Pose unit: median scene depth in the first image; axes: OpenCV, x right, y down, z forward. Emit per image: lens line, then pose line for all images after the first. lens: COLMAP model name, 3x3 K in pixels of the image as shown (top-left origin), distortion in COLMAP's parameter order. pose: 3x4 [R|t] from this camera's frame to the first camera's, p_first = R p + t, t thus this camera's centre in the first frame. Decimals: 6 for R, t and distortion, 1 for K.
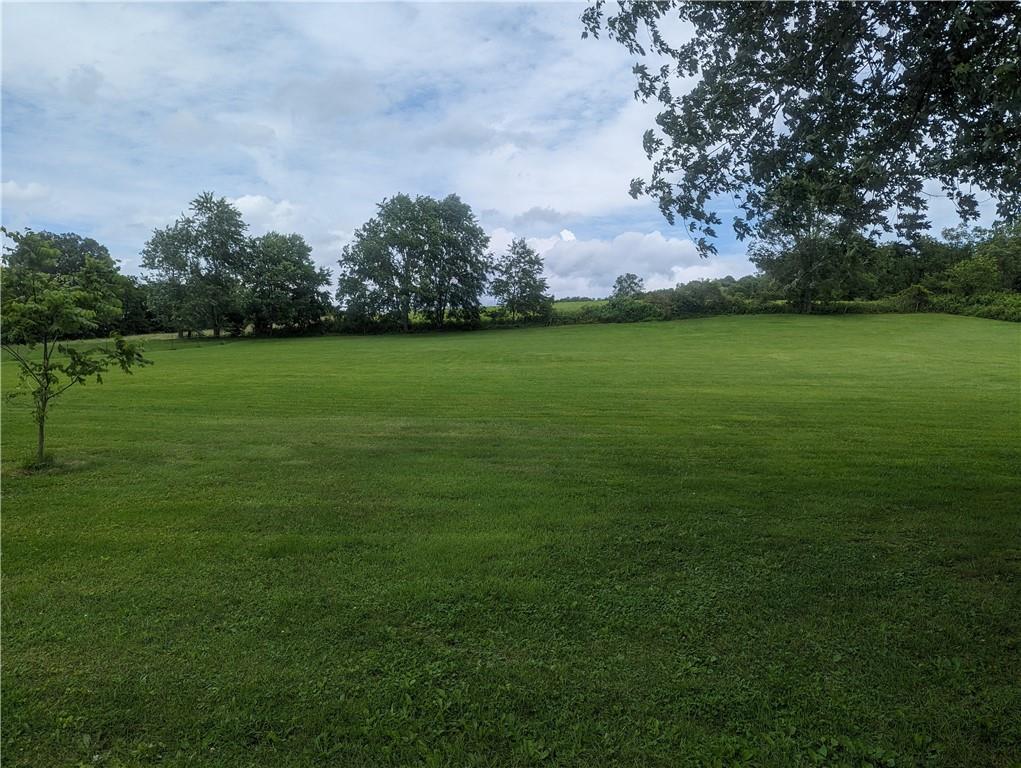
lens RADIAL K [[720.3, 0, 514.2], [0, 720.3, 381.4], [0, 0, 1]] dist [0.032465, -0.019006]
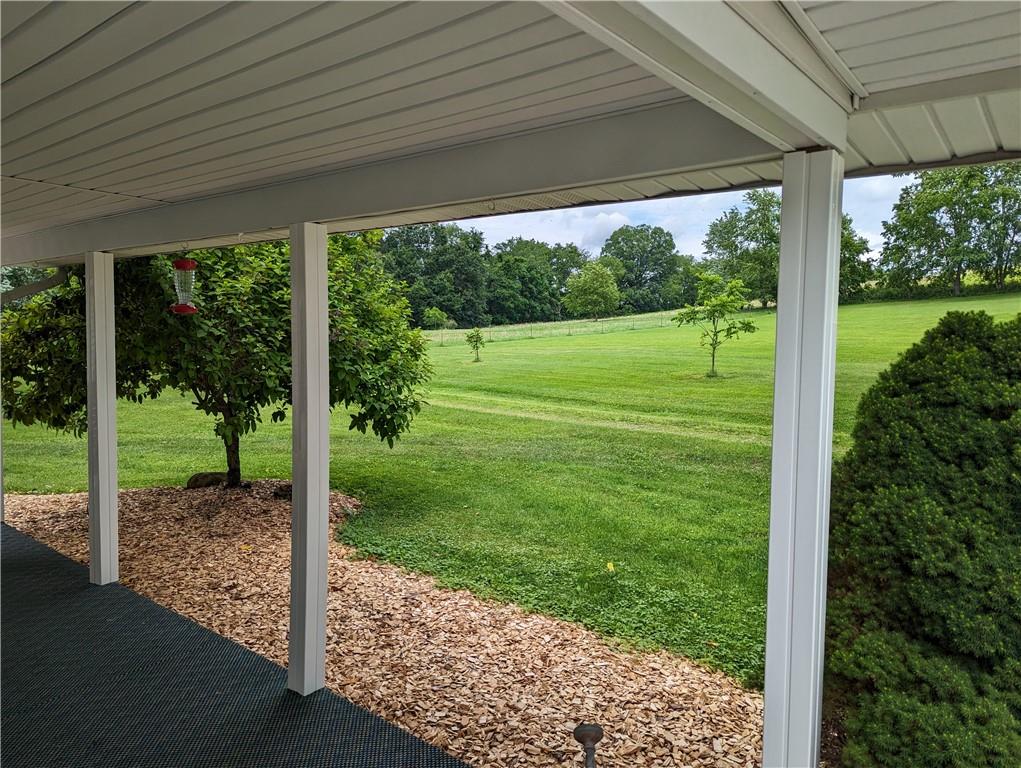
lens RADIAL K [[720.3, 0, 515.1], [0, 720.3, 383.0], [0, 0, 1]] dist [0.032465, -0.019006]
pose [[0.758367, 0.035311, -0.650871, 0.042372], [-0.004403, 0.998786, 0.049056, 0.003834], [0.651813, -0.034336, 0.757602, -0.135149]]
